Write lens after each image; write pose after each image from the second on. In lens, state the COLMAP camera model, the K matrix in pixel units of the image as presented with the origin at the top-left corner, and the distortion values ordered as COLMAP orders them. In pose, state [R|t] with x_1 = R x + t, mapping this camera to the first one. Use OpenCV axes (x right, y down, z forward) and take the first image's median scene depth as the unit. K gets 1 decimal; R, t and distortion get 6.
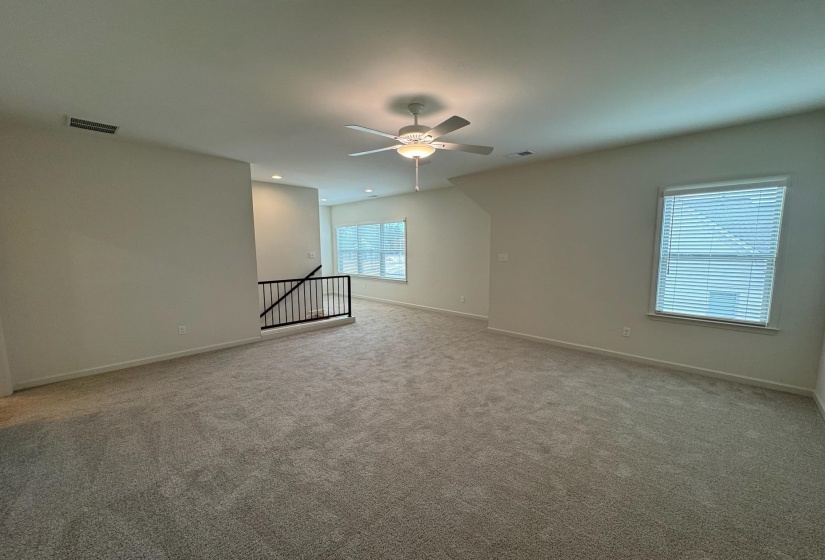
lens RADIAL K [[329.5, 0, 412.9], [0, 329.5, 283.9], [0, 0, 1]] dist [0.007241, -0.000447]
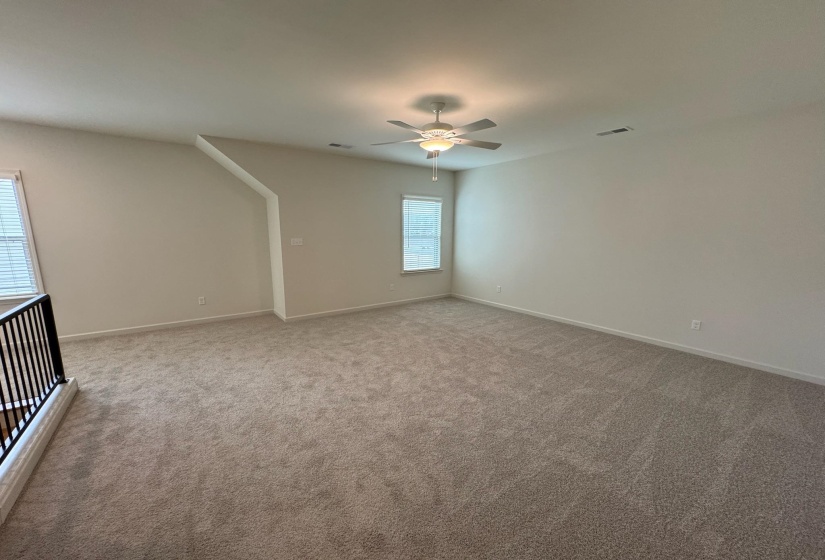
lens RADIAL K [[329.5, 0, 412.1], [0, 329.5, 284.1], [0, 0, 1]] dist [0.007241, -0.000447]
pose [[0.168838, -0.157054, 0.973051, -0.791508], [0.110552, 0.984012, 0.139641, -0.069329], [-0.979424, 0.083996, 0.183502, 0.619194]]
